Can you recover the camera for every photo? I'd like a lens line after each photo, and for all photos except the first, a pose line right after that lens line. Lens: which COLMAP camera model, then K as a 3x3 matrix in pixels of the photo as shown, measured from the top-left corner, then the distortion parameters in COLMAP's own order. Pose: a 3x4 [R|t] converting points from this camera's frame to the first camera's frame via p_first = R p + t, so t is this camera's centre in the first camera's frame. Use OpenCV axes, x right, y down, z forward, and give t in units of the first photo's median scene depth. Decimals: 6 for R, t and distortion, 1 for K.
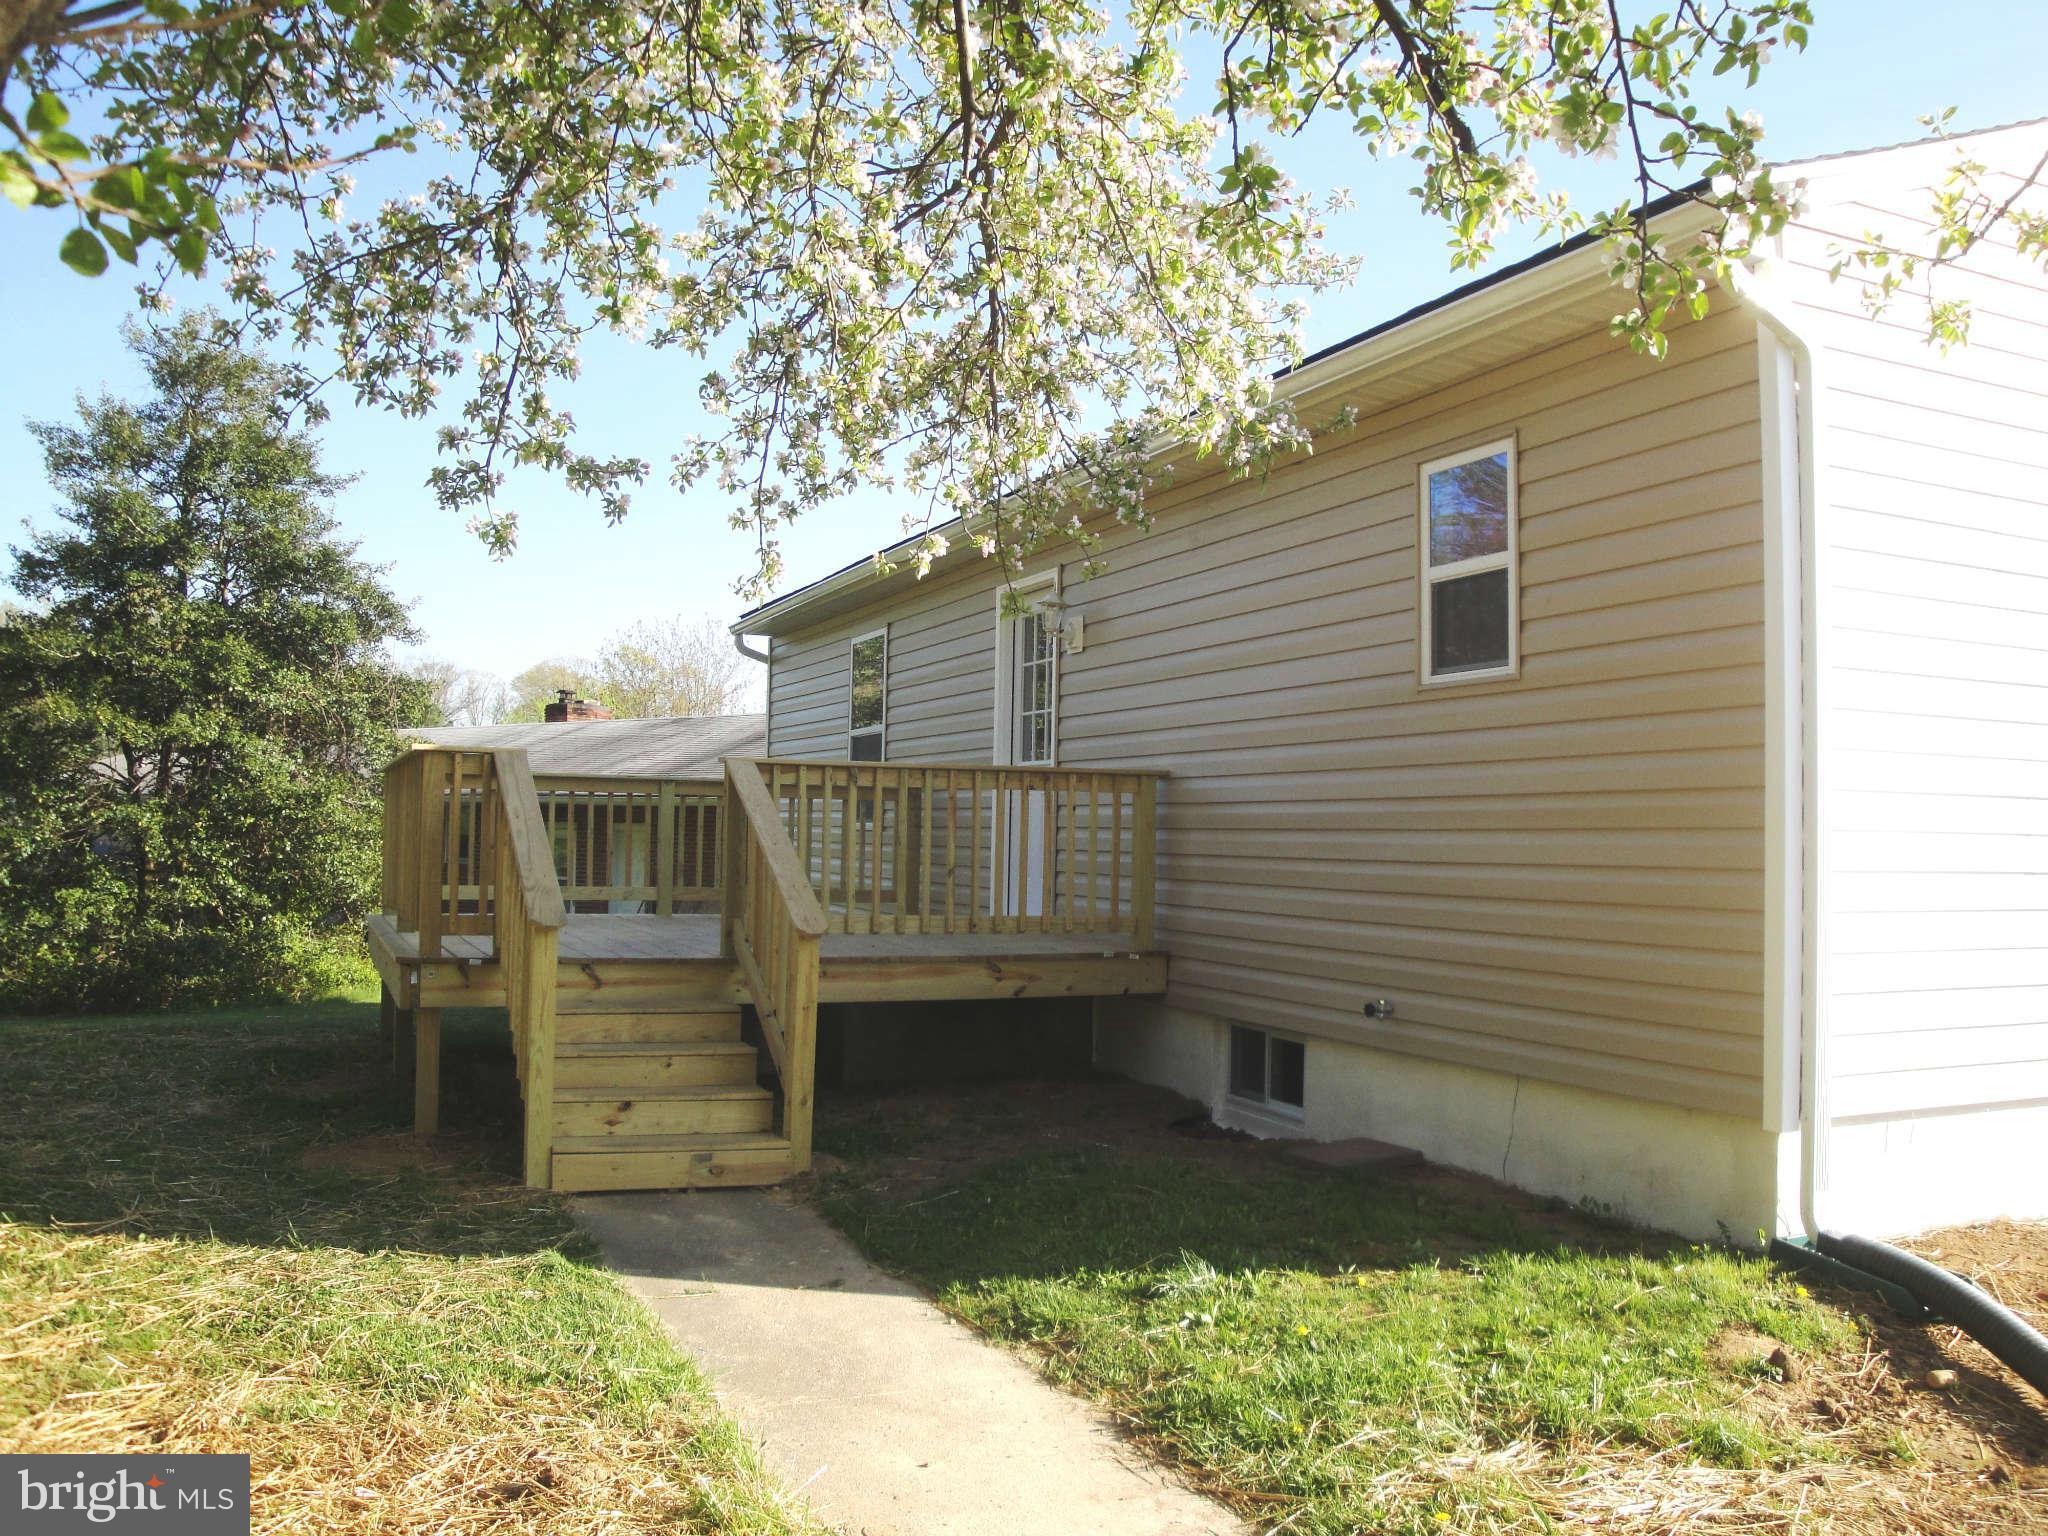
lens RADIAL K [[1689.3, 0, 1027.5], [0, 1689.3, 775.4], [0, 0, 1]] dist [-0.140340, 0.112868]
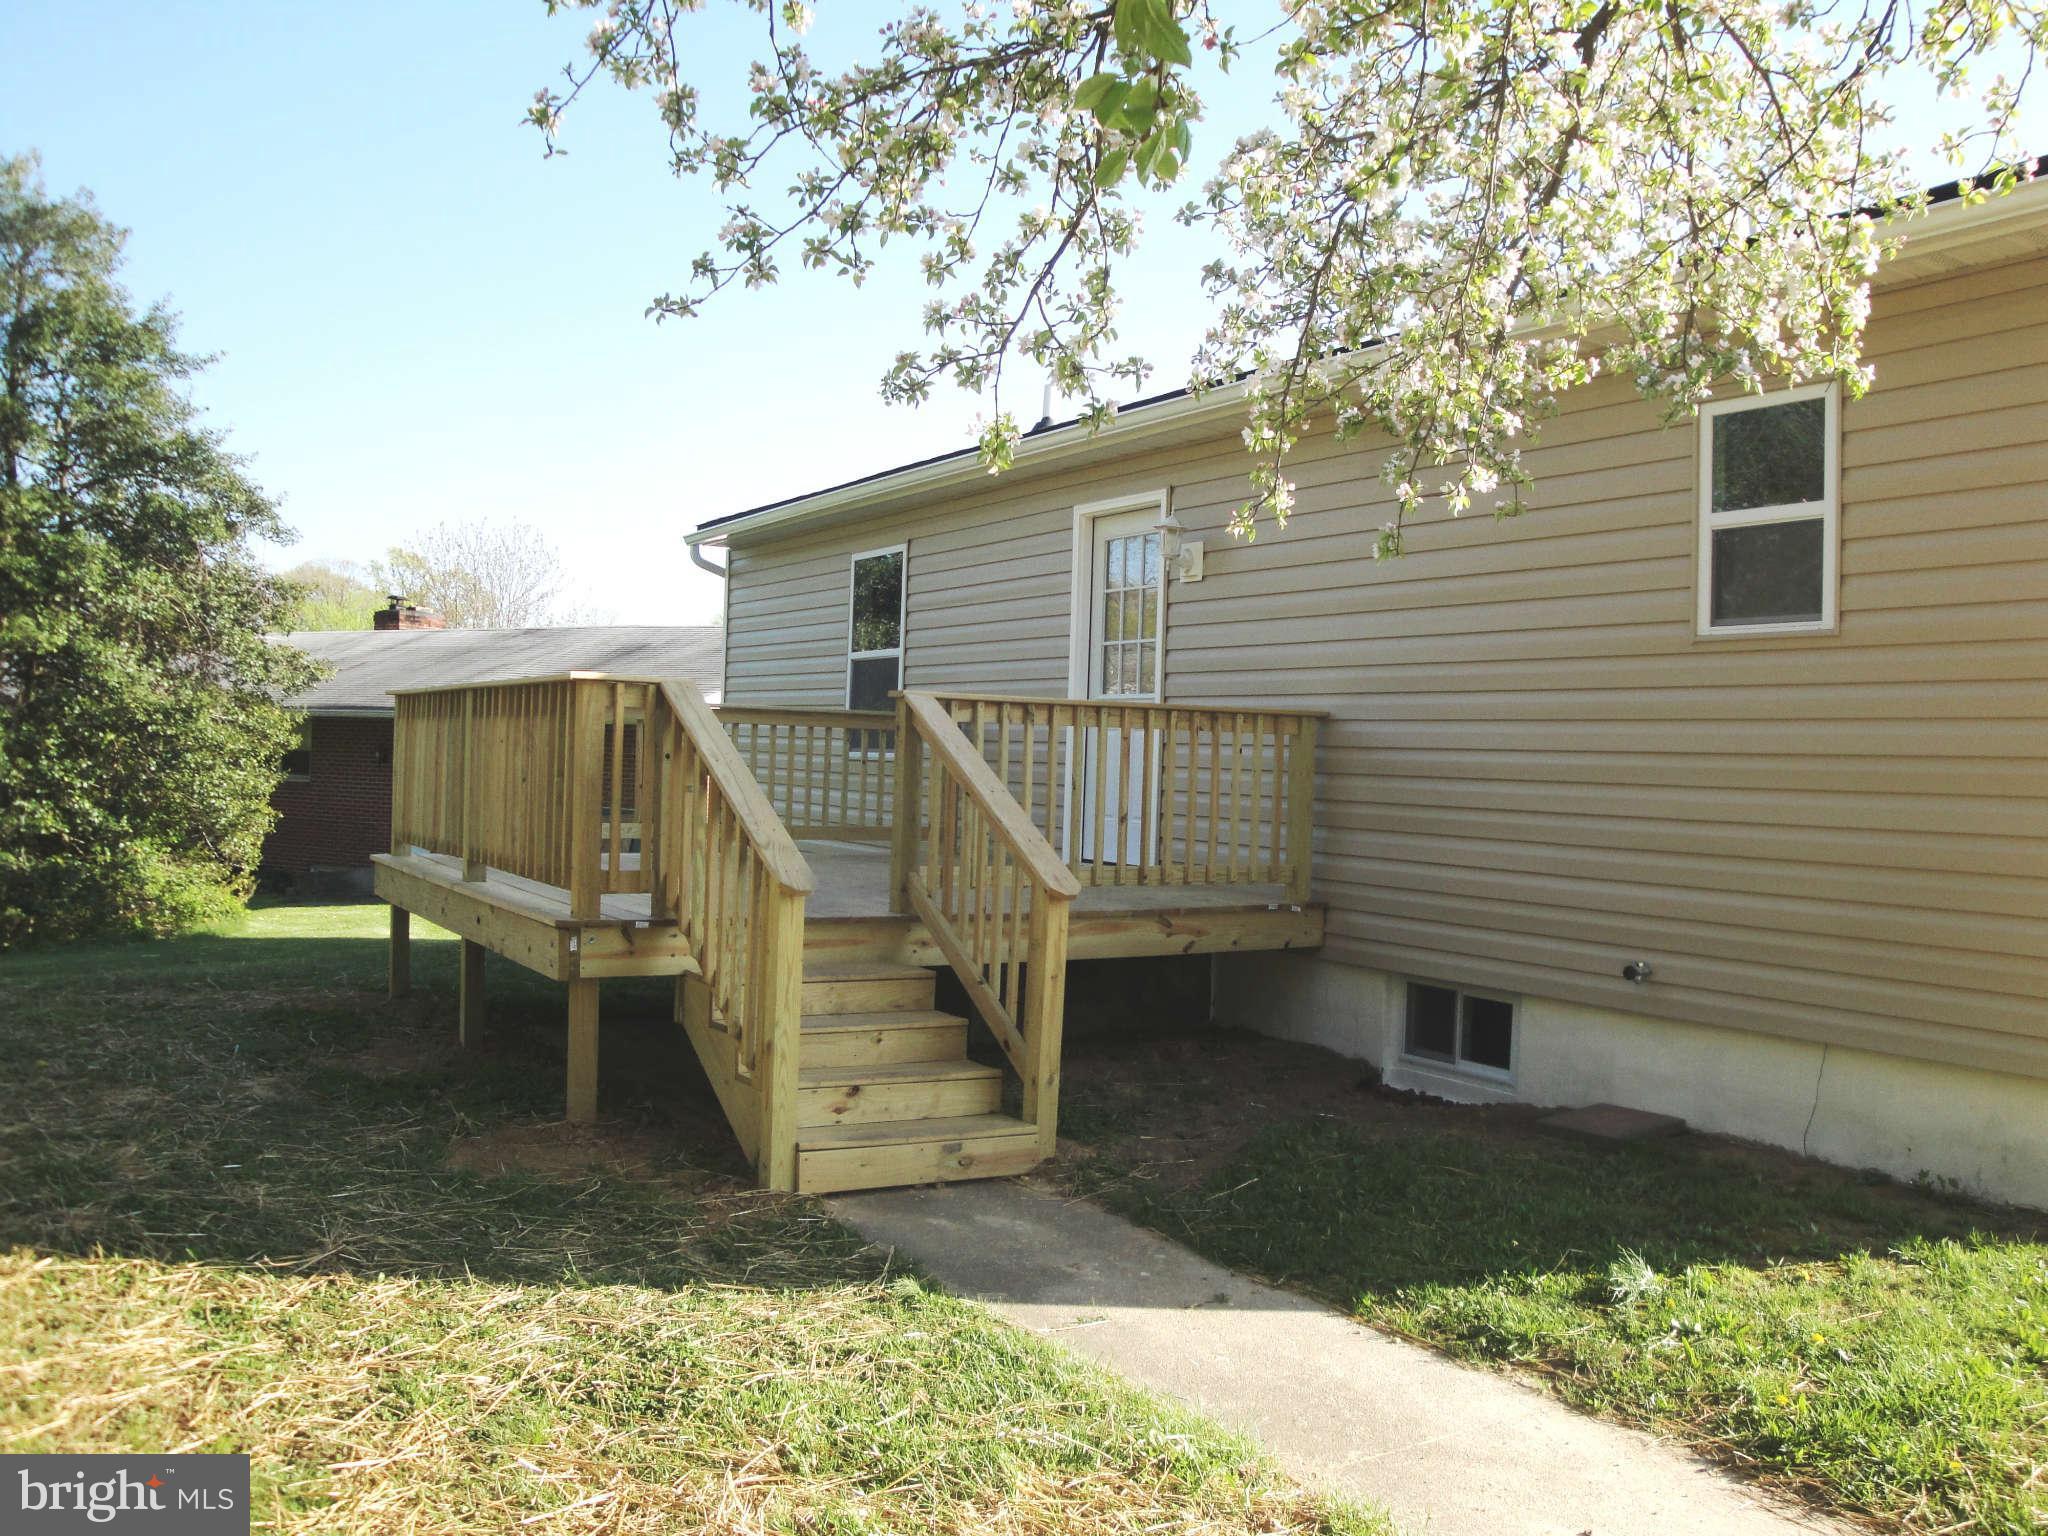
lens RADIAL K [[1689.3, 0, 1027.8], [0, 1689.3, 766.3], [0, 0, 1]] dist [-0.140340, 0.112868]
pose [[0.988803, 0.012359, 0.148711, -0.263126], [-0.019064, 0.998861, 0.043747, -0.012413], [-0.148001, -0.046093, 0.987913, 0.110027]]
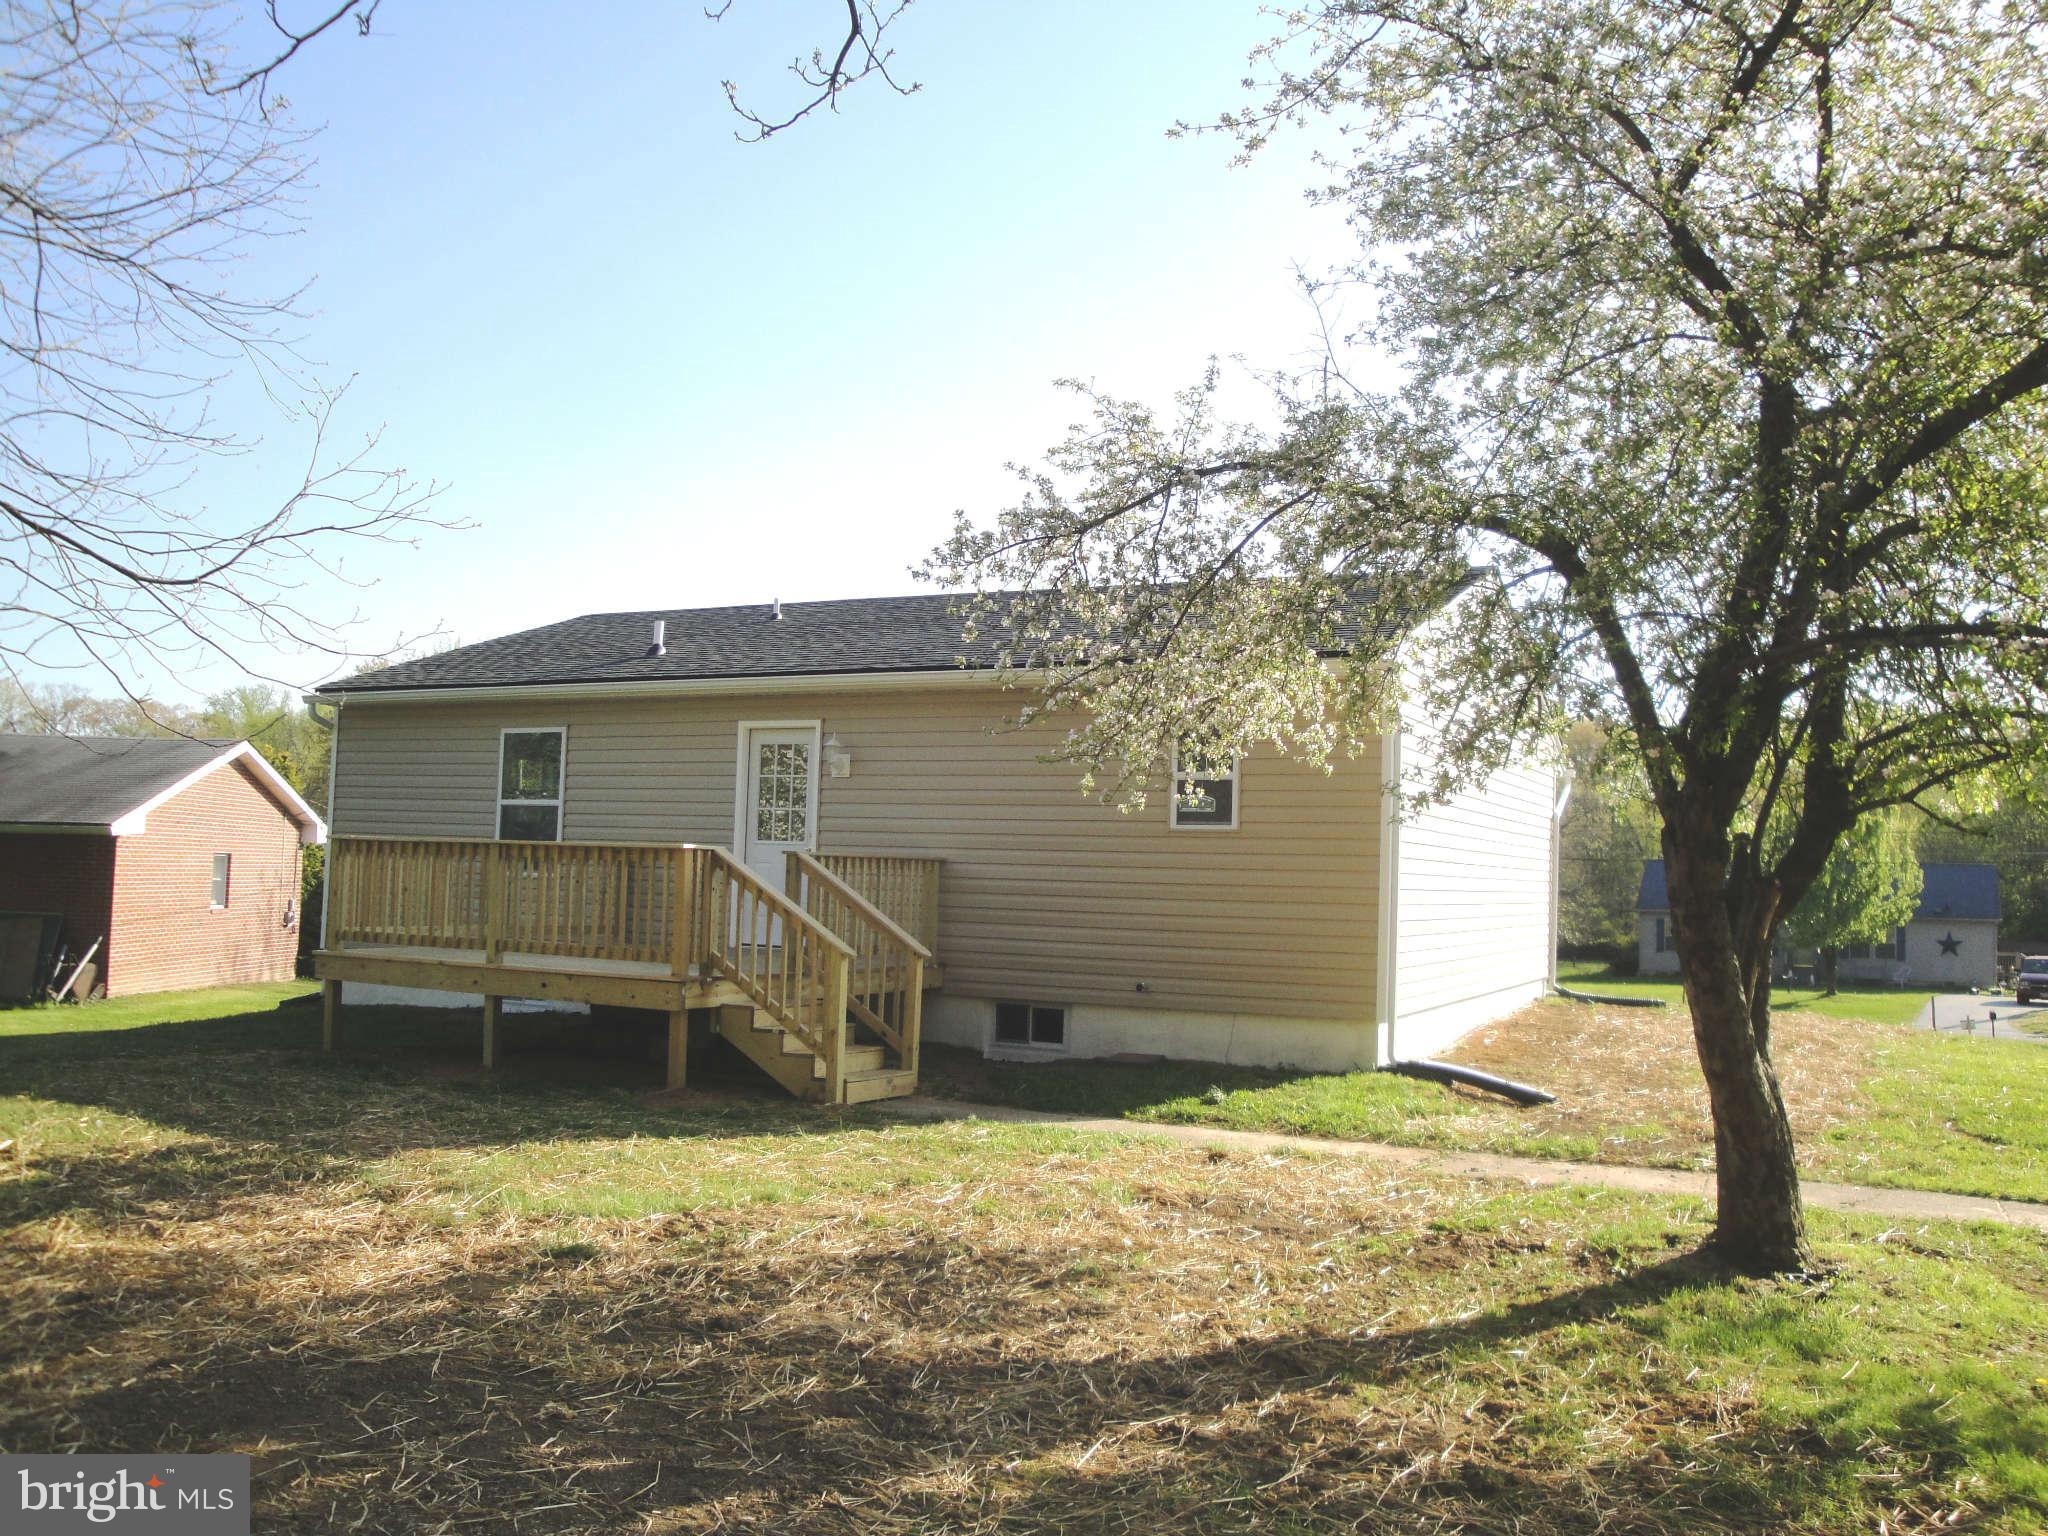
lens RADIAL K [[1689.3, 0, 1028.0], [0, 1689.3, 768.4], [0, 0, 1]] dist [-0.140340, 0.112868]
pose [[0.754978, 0.051035, 0.653761, -1.170507], [-0.042979, 0.998674, -0.028327, -0.058522], [-0.654340, -0.006711, 0.756171, -0.429386]]
